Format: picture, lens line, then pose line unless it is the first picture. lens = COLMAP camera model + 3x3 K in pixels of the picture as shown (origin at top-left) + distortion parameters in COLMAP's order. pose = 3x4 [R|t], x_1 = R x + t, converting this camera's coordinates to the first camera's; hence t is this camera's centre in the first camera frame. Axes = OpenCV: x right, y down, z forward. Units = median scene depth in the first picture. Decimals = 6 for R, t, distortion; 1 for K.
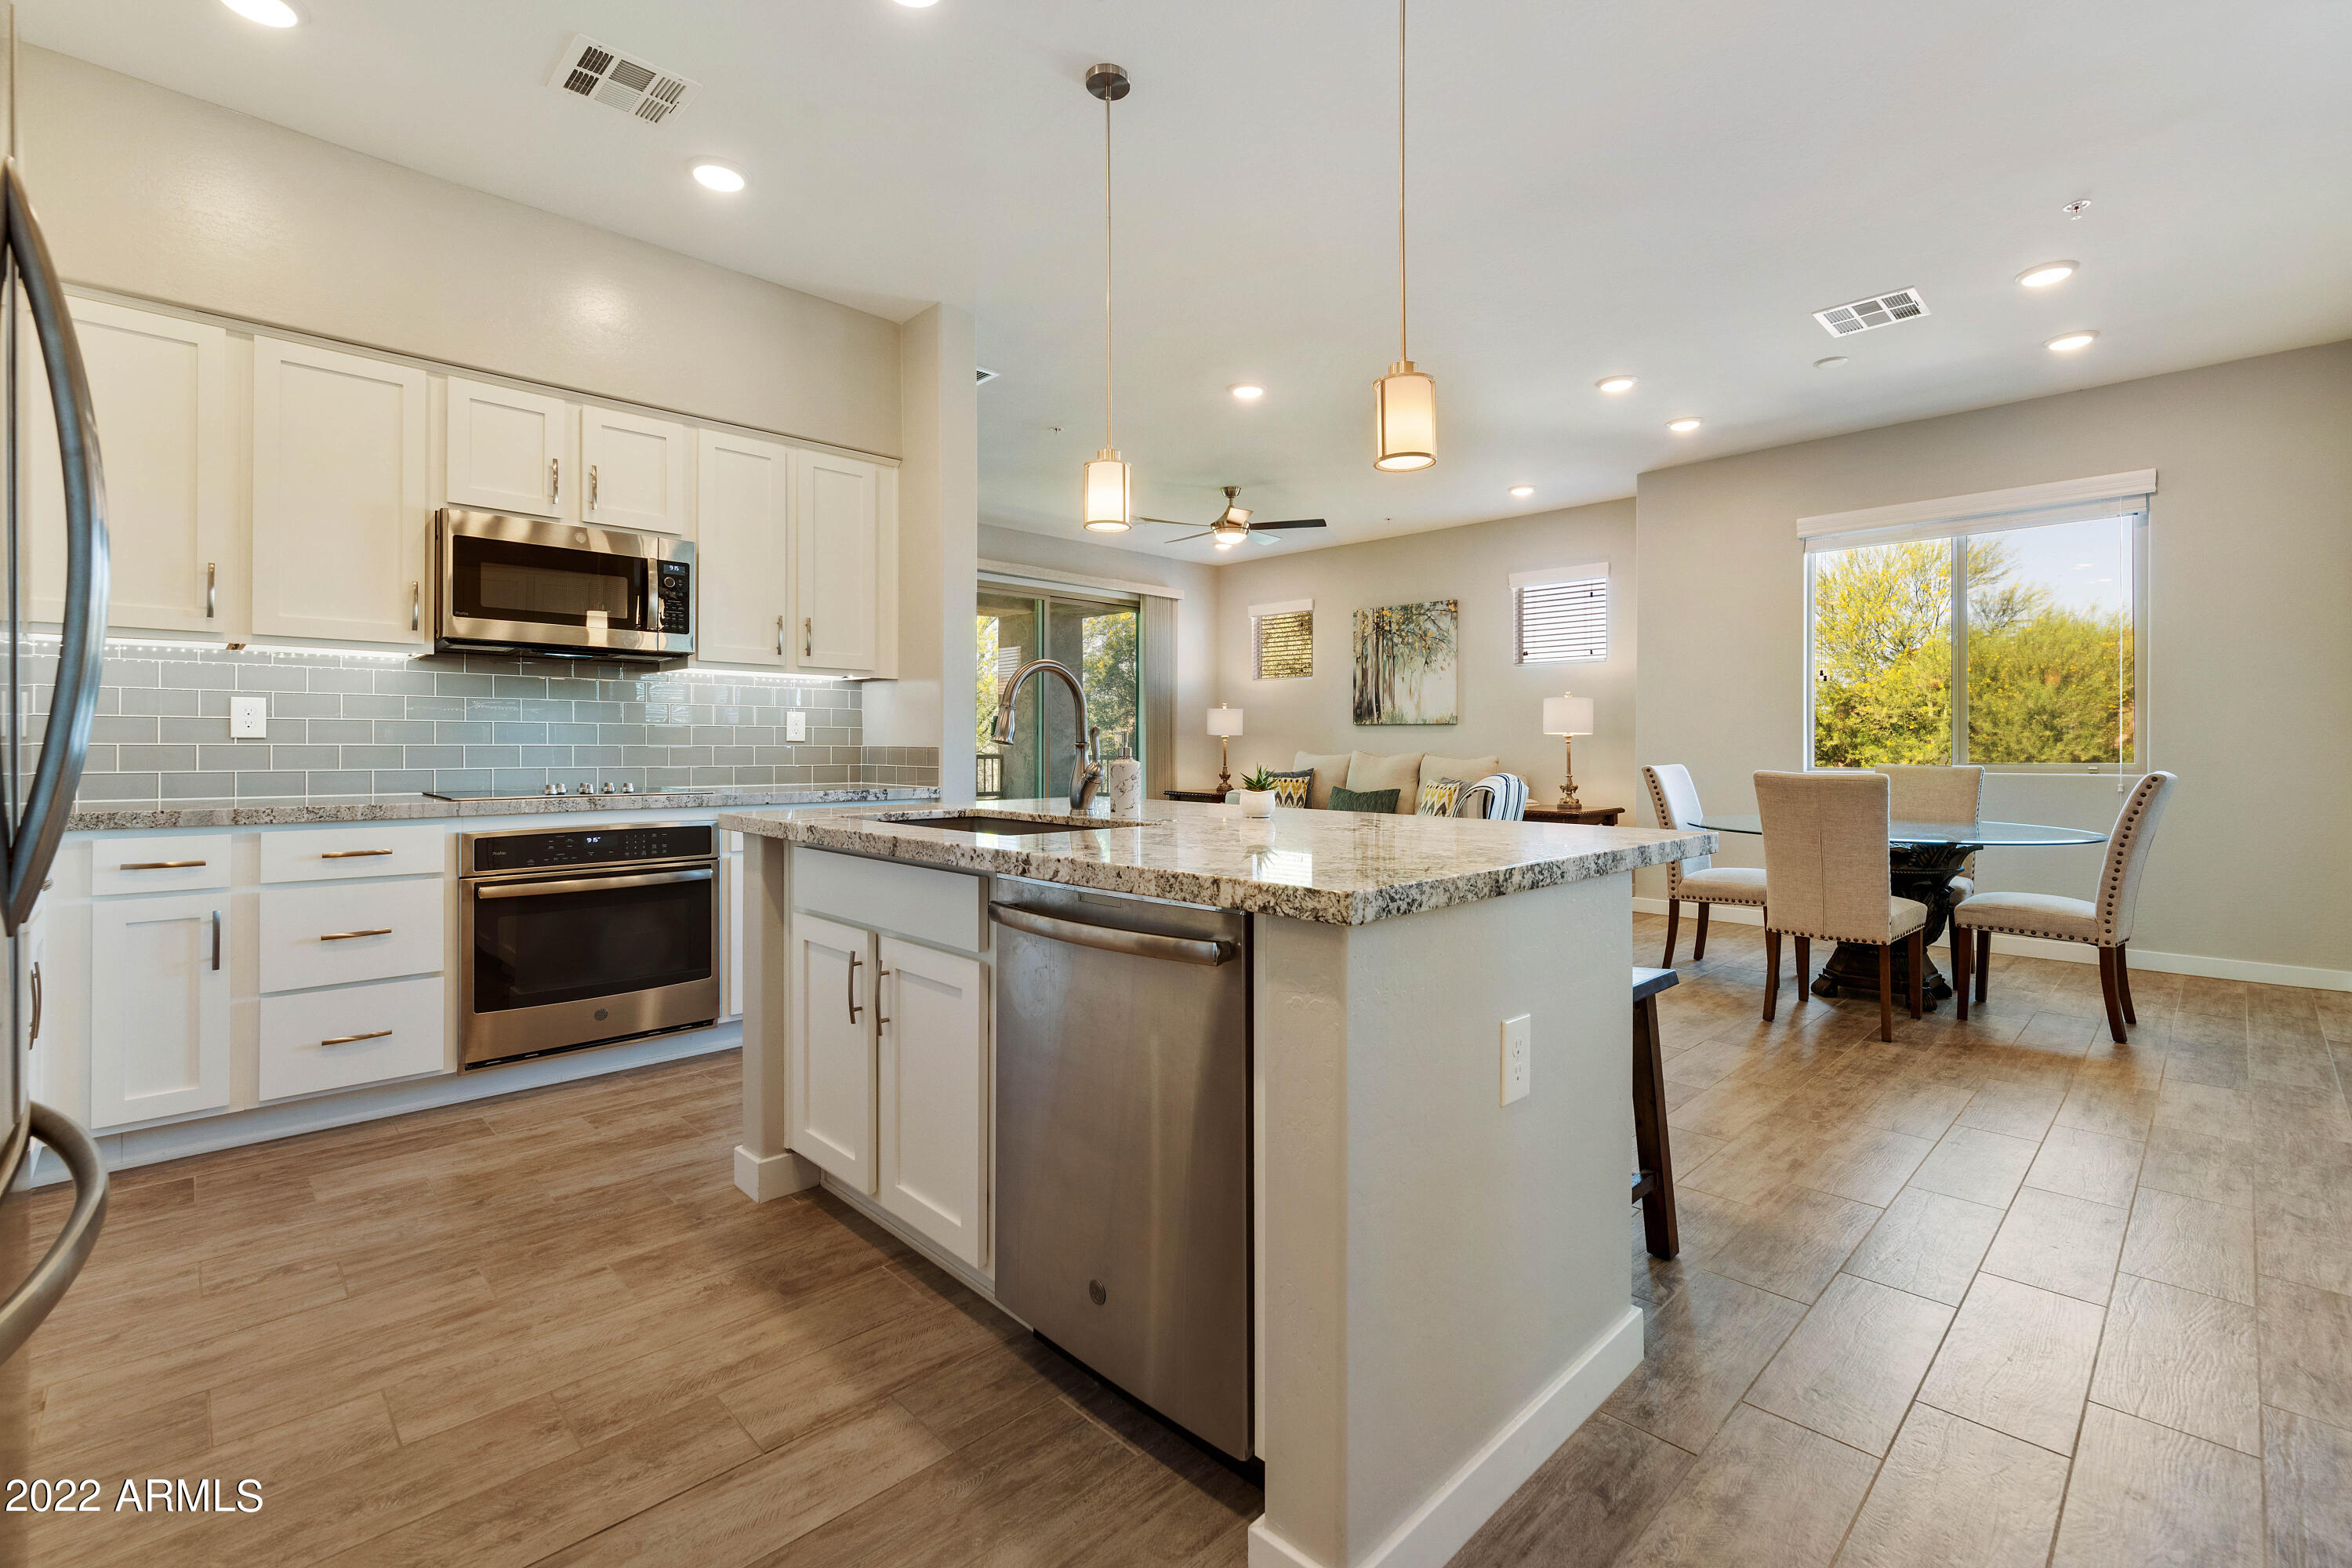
lens RADIAL K [[1020.9, 0, 1185.4], [0, 1020.9, 753.5], [0, 0, 1]] dist [0.001481, 0.000051]
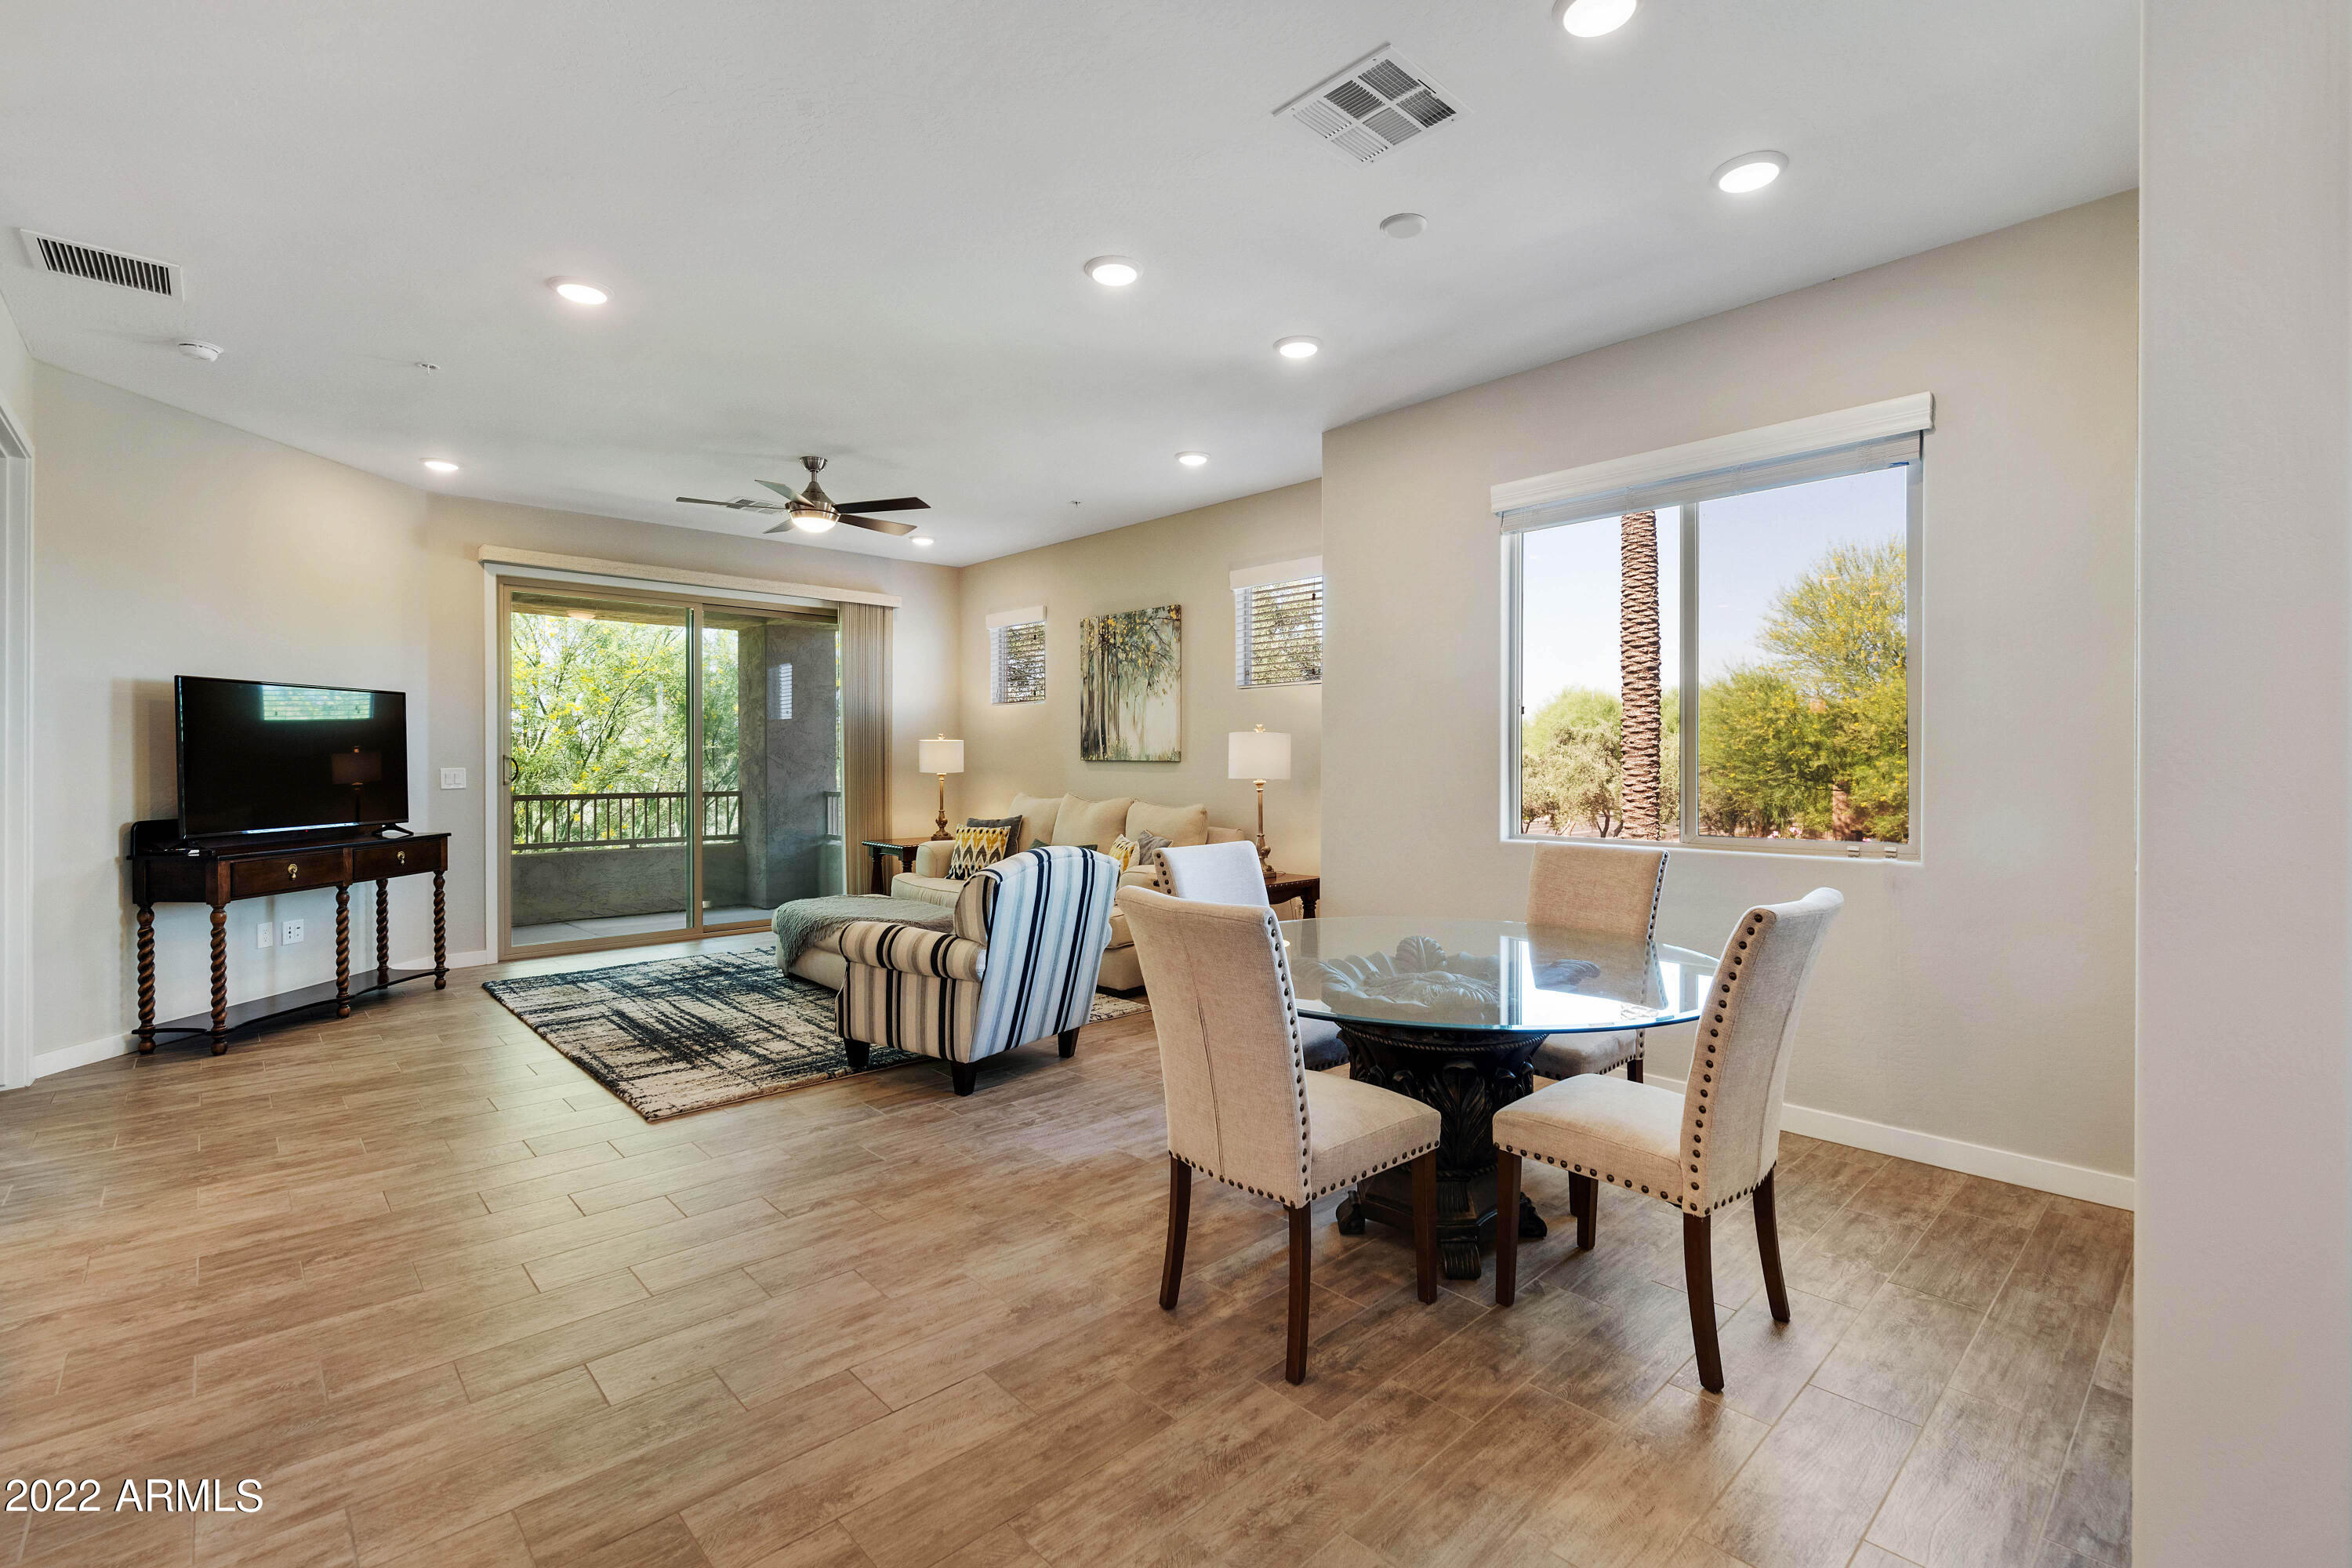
lens RADIAL K [[1039.7, 0, 1175.2], [0, 1039.7, 773.3], [0, 0, 1]] dist [-0.003259, -0.000447]
pose [[0.999765, -0.001692, -0.021622, 0.260954], [0.001785, 0.999989, 0.004322, -0.021662], [0.021615, -0.004360, 0.999757, 0.178302]]
